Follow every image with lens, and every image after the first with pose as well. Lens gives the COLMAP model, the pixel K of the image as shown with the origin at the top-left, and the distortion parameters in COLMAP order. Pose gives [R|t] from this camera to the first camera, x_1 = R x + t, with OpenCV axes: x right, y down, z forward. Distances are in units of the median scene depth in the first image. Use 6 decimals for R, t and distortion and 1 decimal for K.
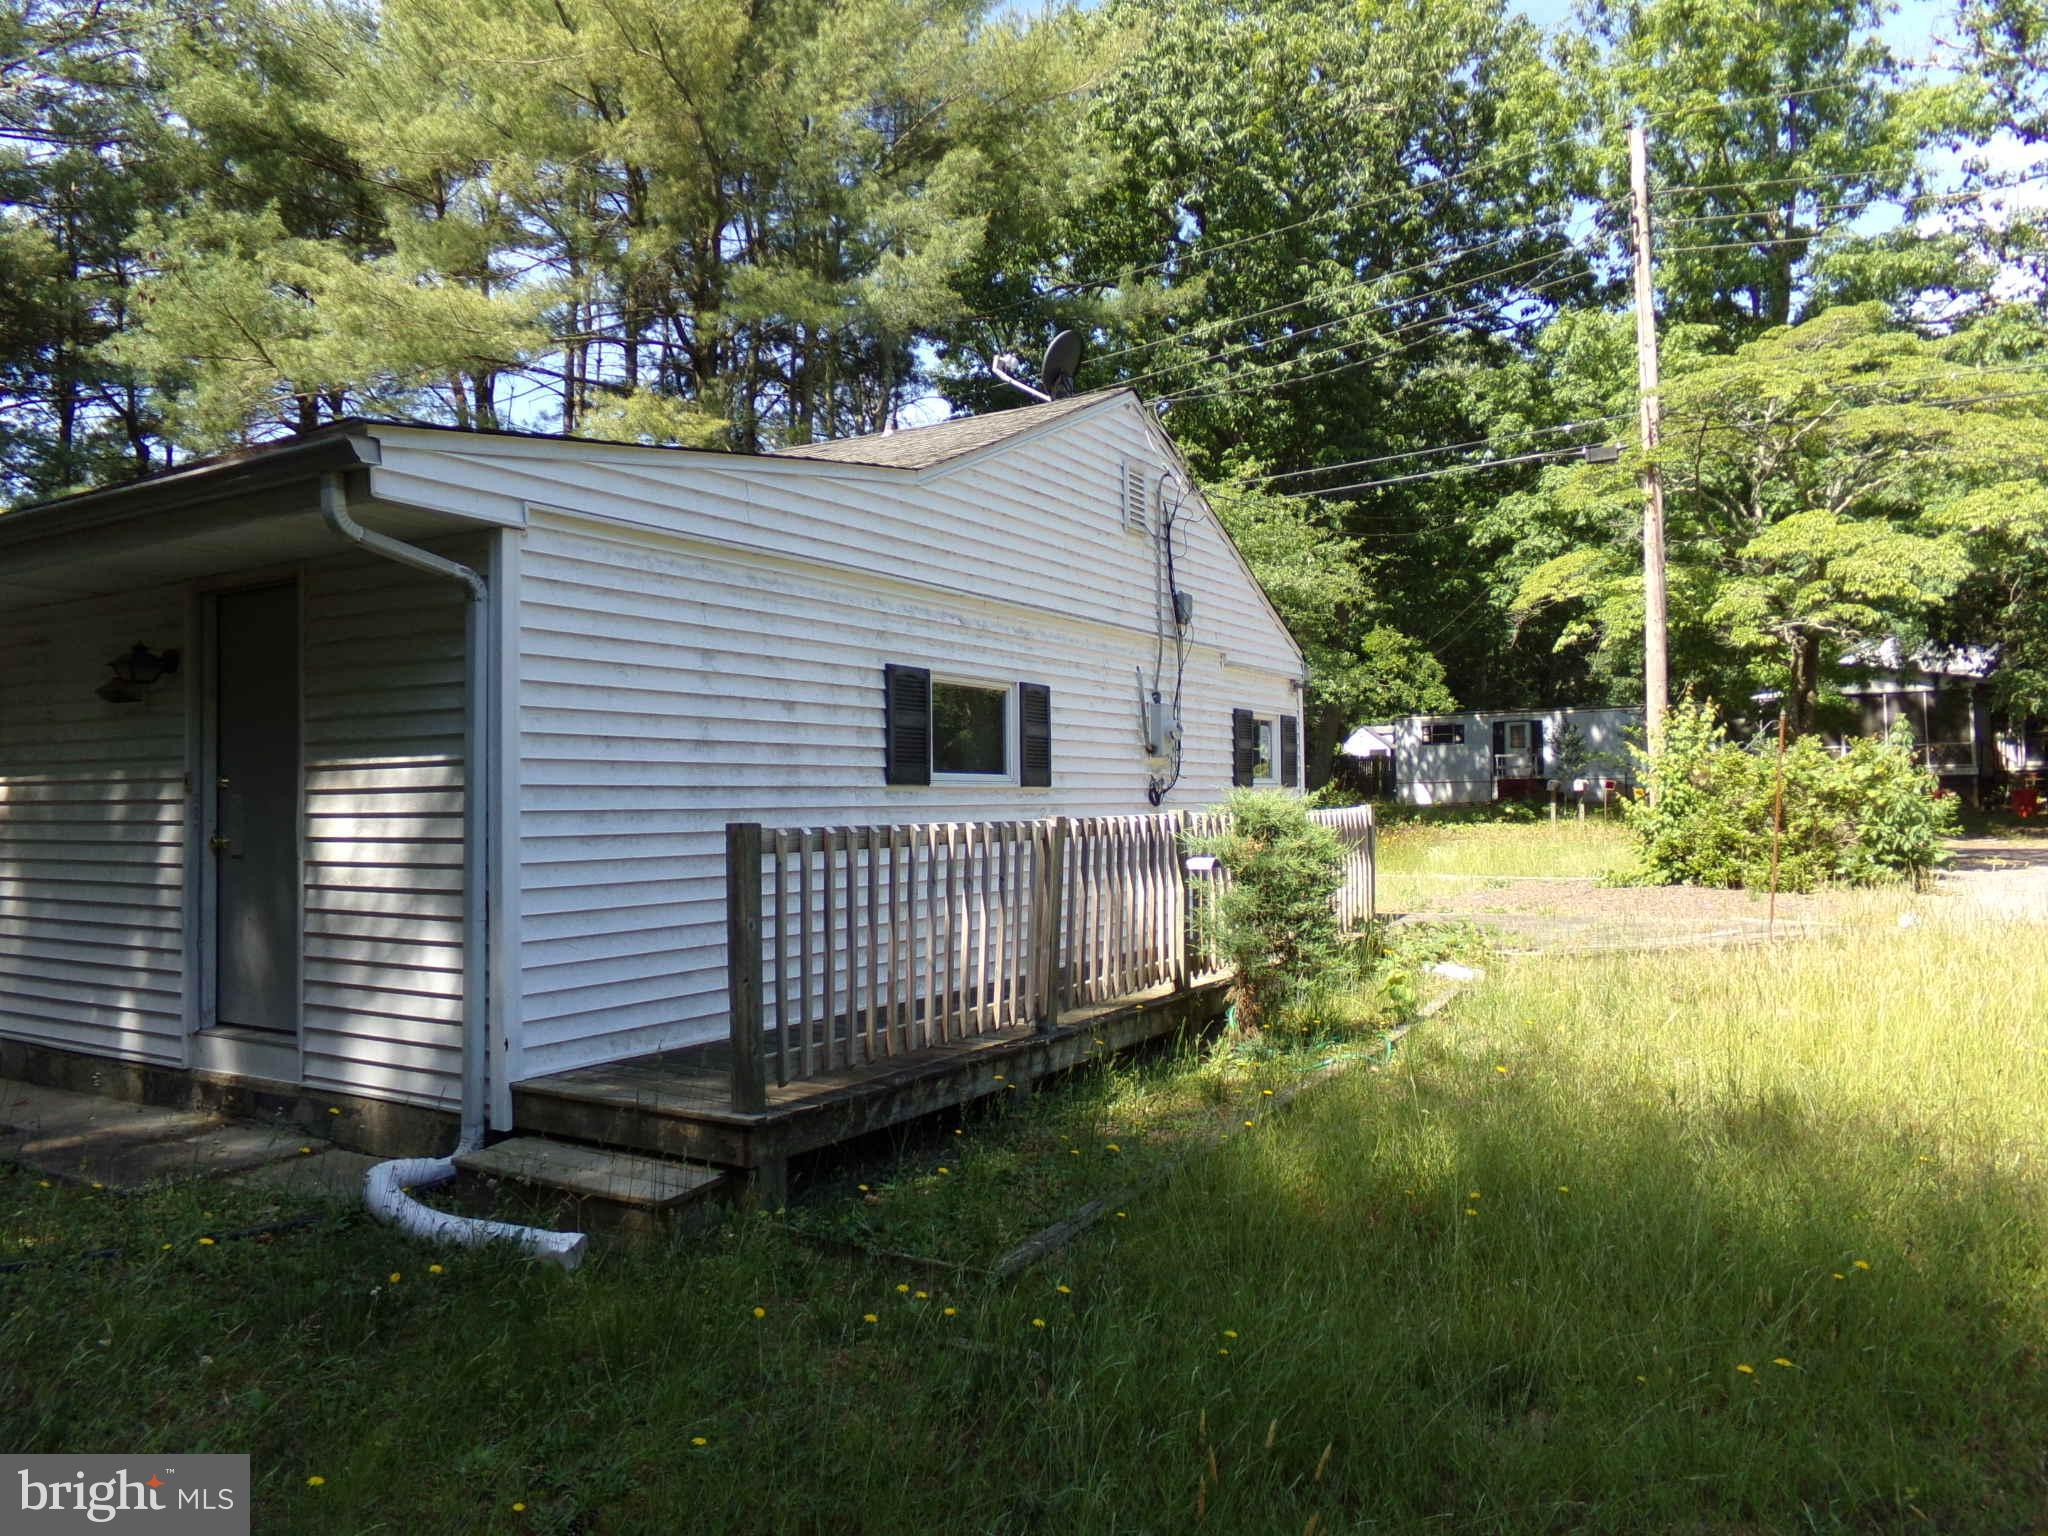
lens RADIAL K [[1381.9, 0, 1024.0], [0, 1381.9, 768.0], [0, 0, 1]] dist [-0.013251, 0.002320]
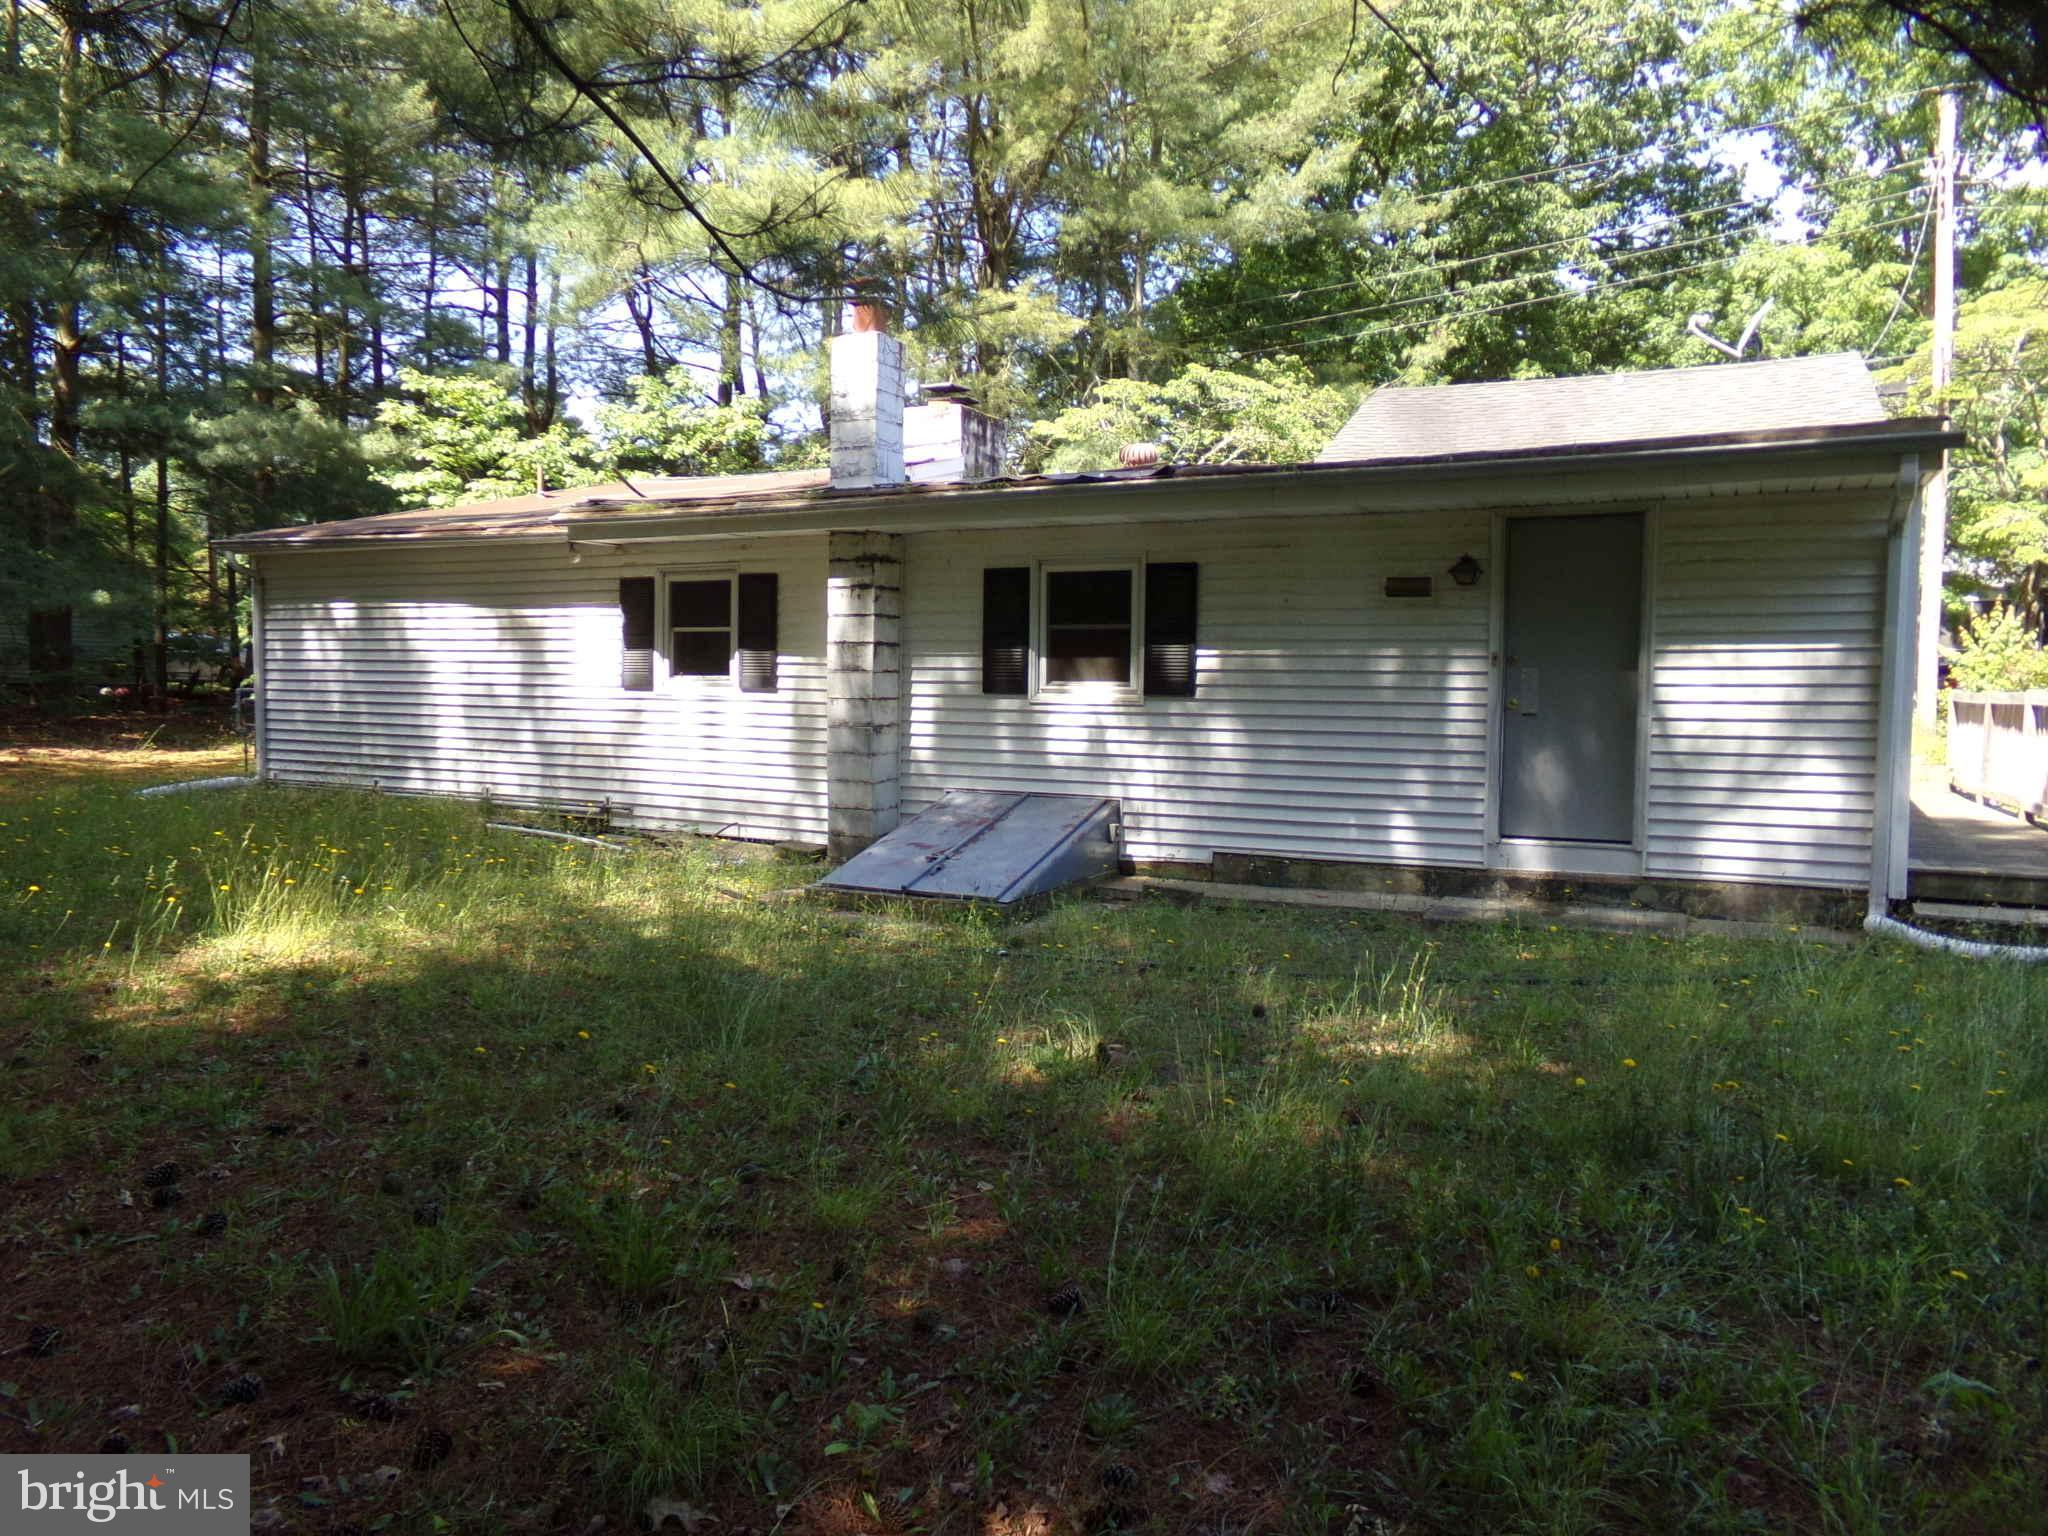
lens RADIAL K [[1381.9, 0, 1024.0], [0, 1381.9, 768.0], [0, 0, 1]] dist [-0.013251, 0.002320]
pose [[0.997126, 0.012298, 0.074754, -1.251534], [-0.018477, 0.996416, 0.082540, 0.015092], [-0.073471, -0.083684, 0.993780, -0.346471]]
